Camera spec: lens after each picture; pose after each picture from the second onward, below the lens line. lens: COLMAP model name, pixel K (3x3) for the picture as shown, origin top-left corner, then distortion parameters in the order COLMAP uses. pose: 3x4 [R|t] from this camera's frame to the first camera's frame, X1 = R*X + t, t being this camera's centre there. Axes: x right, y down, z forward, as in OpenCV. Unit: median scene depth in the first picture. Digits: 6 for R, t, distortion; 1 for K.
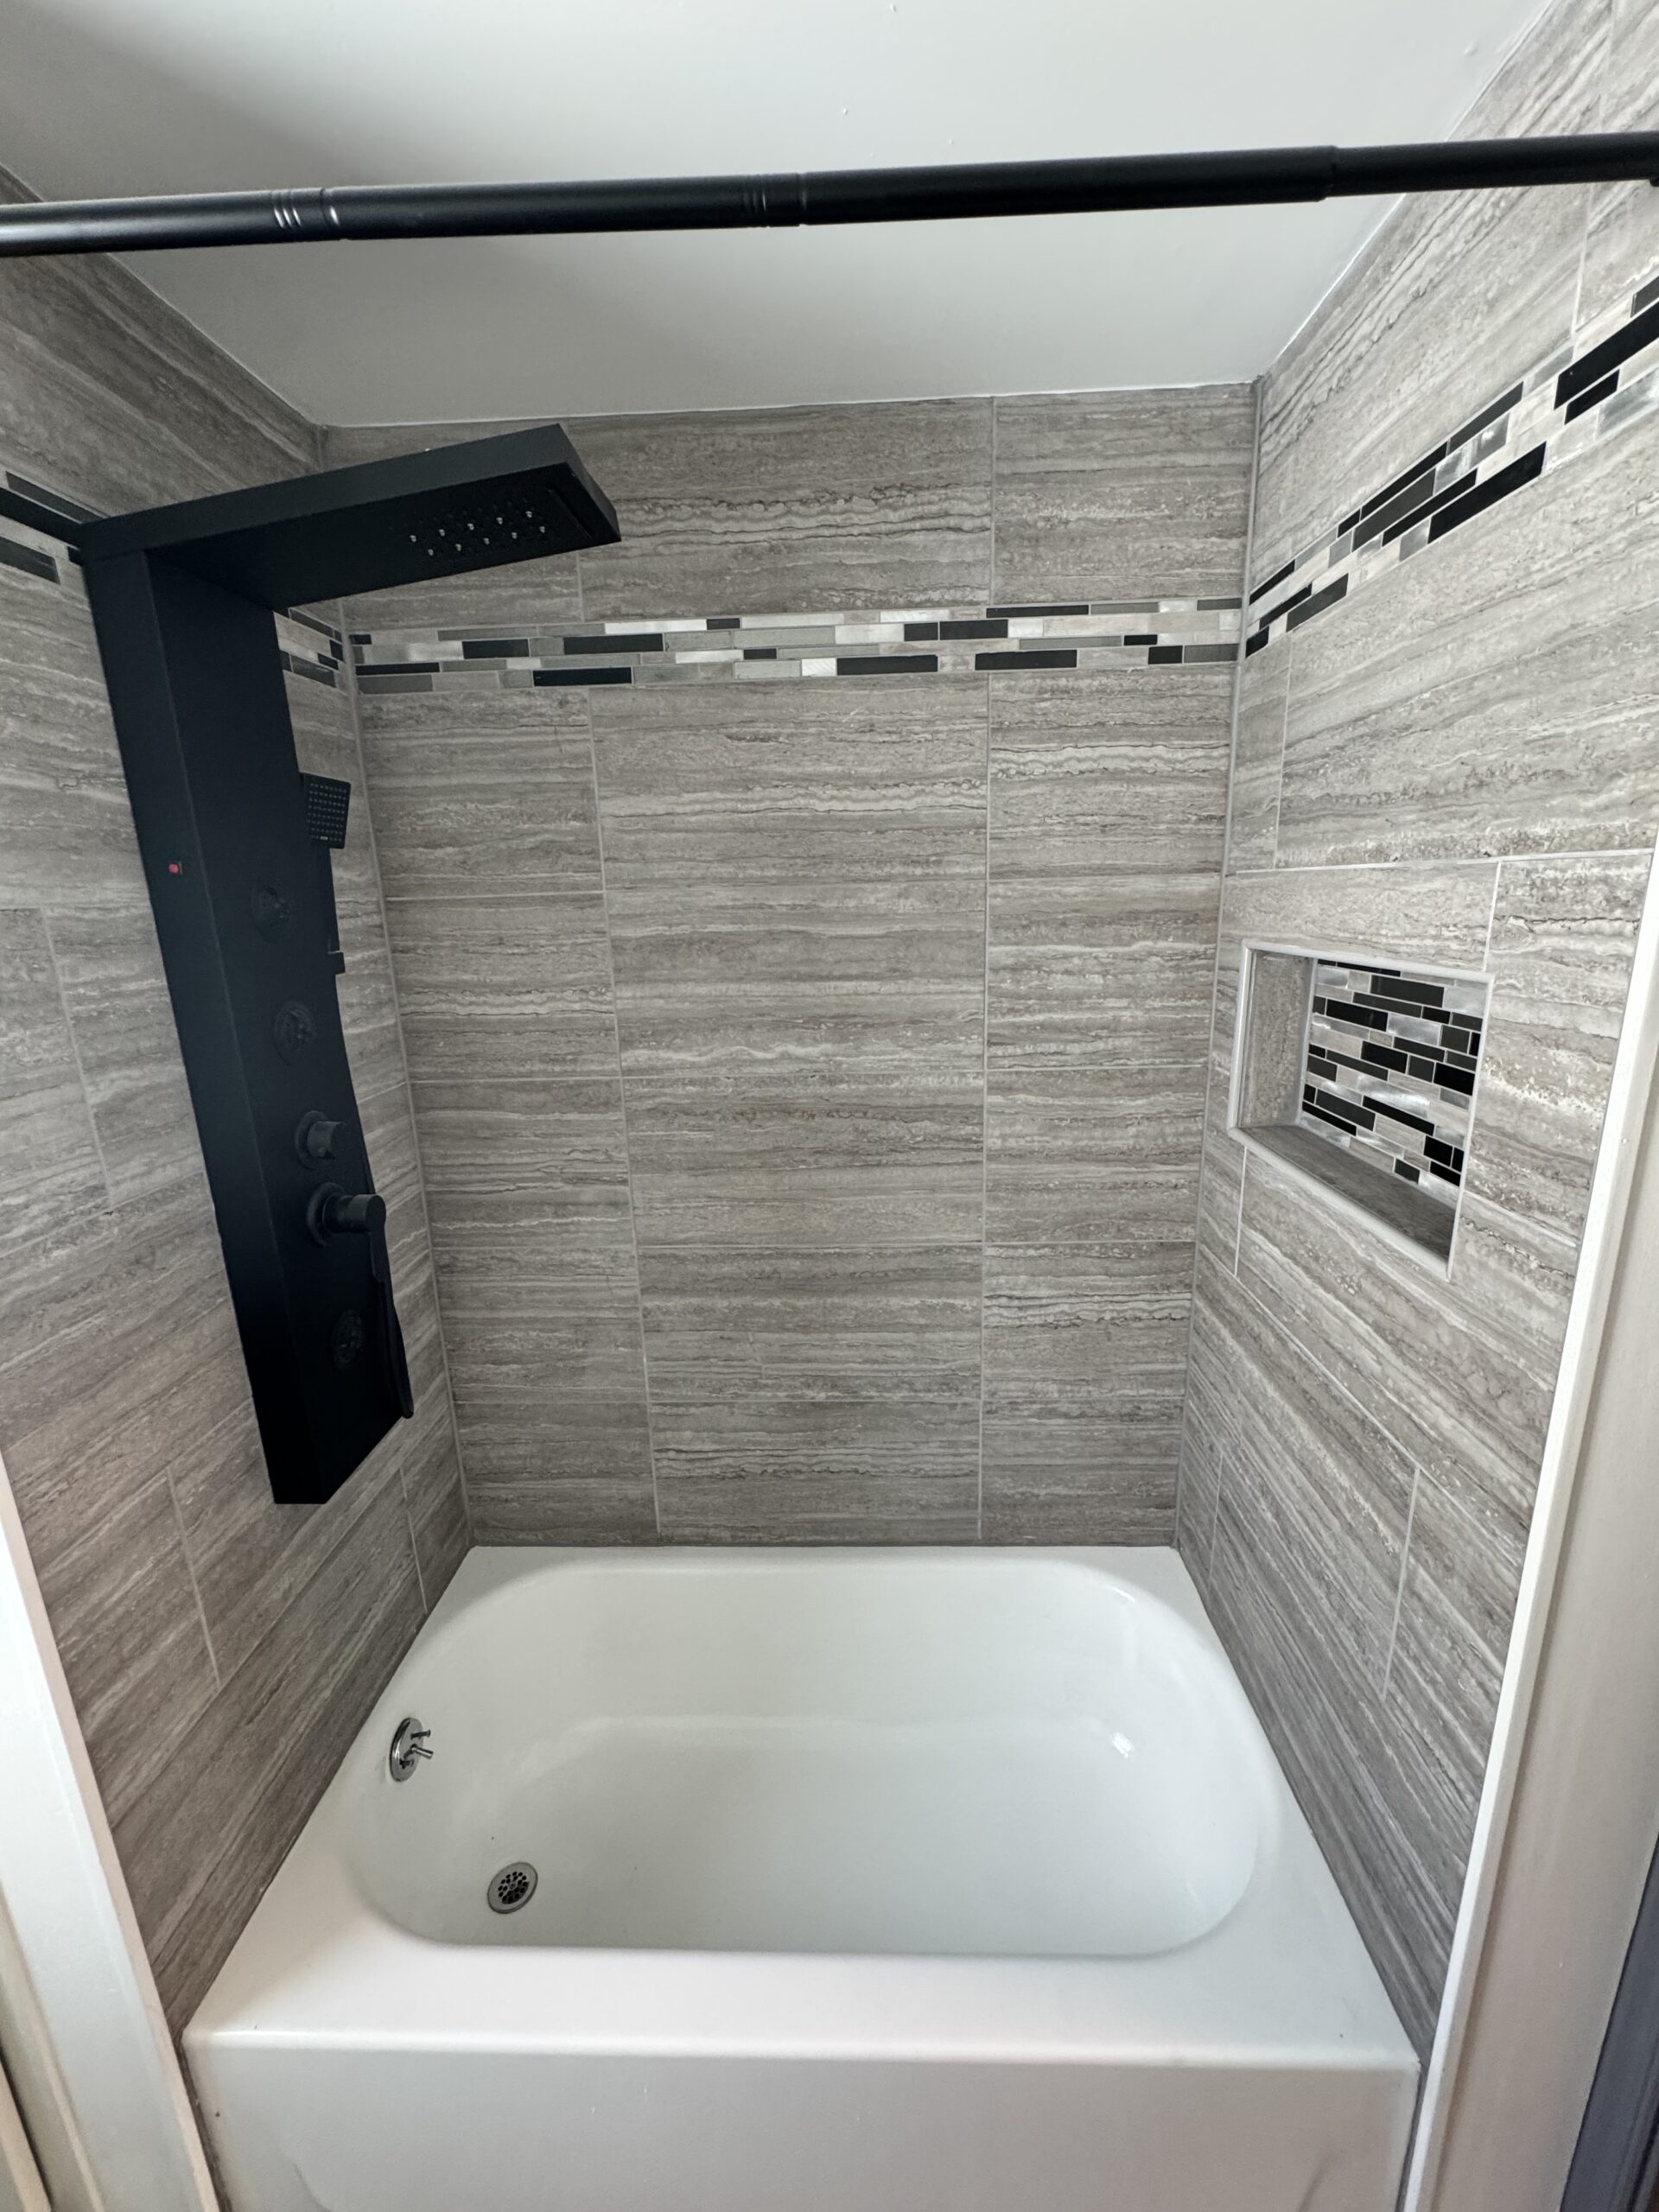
lens RADIAL K [[882.3, 0, 834.4], [0, 882.3, 1105.1], [0, 0, 1]] dist [-0.004146, 0.000922]
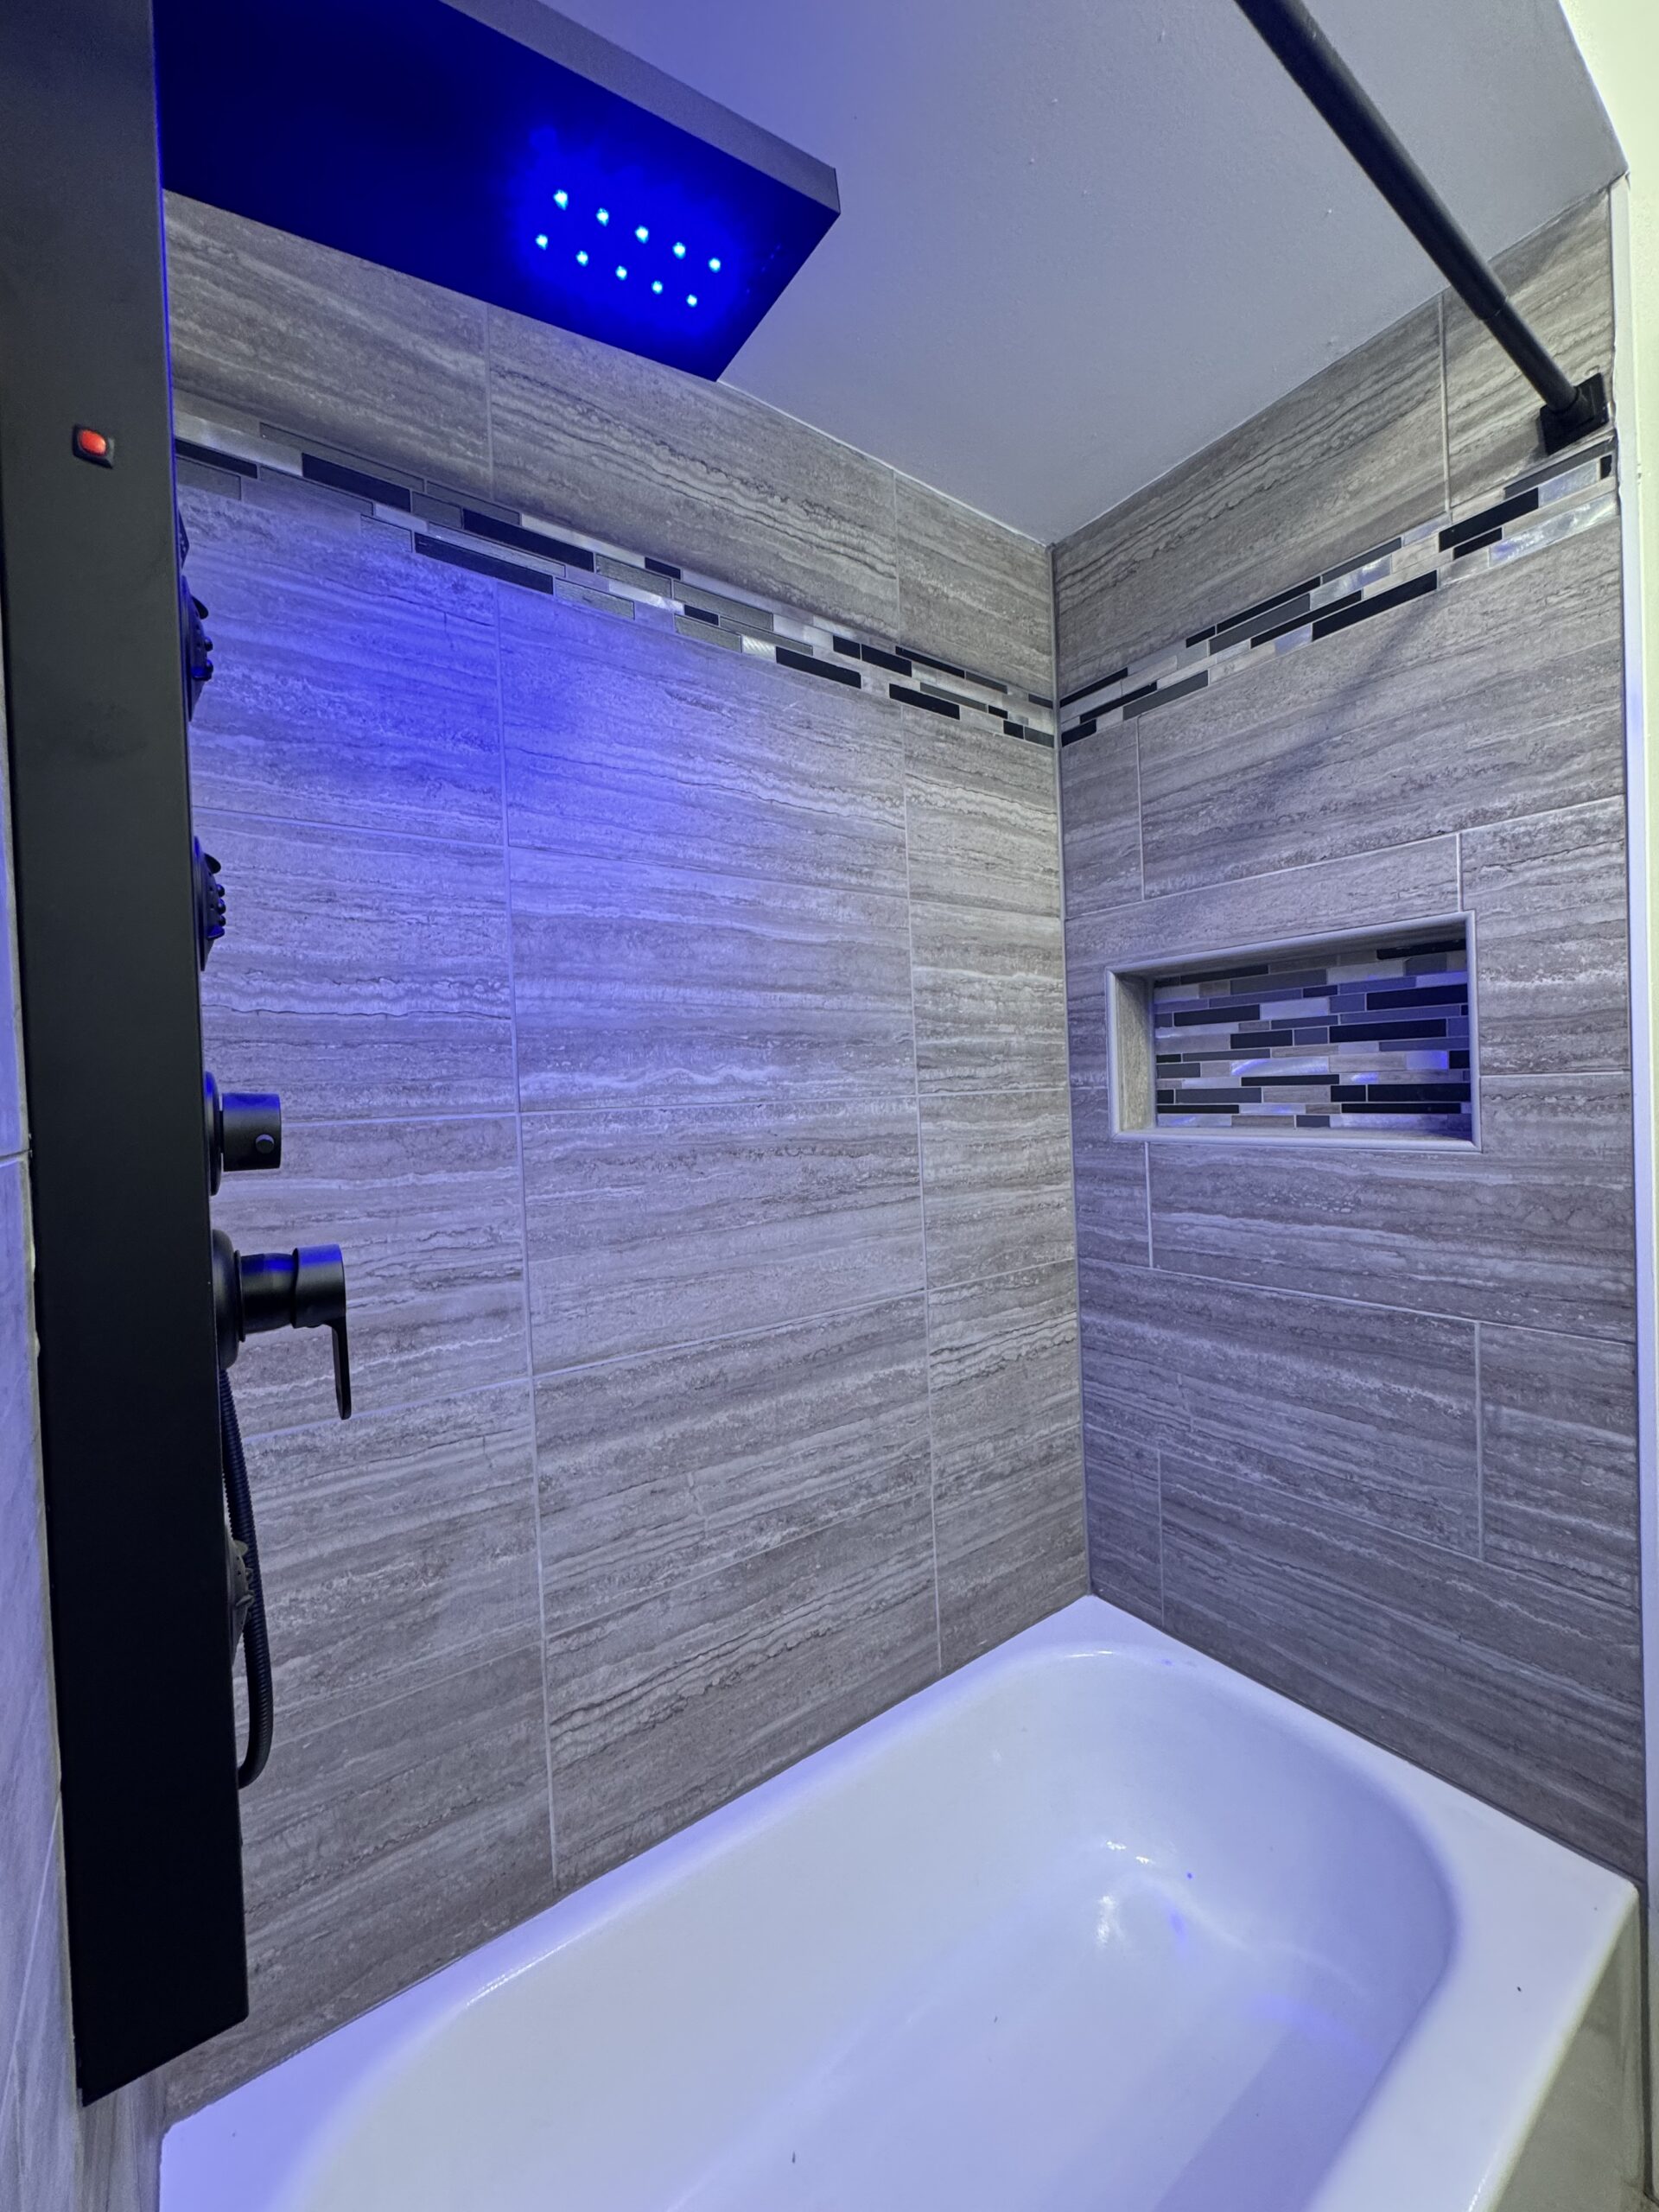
lens RADIAL K [[882.3, 0, 830.0], [0, 882.3, 1105.7], [0, 0, 1]] dist [-0.004146, 0.000922]
pose [[0.785686, -0.012390, 0.618502, -0.529560], [0.160079, 0.969818, -0.183921, 0.141656], [-0.597555, 0.243513, 0.763956, 0.372964]]
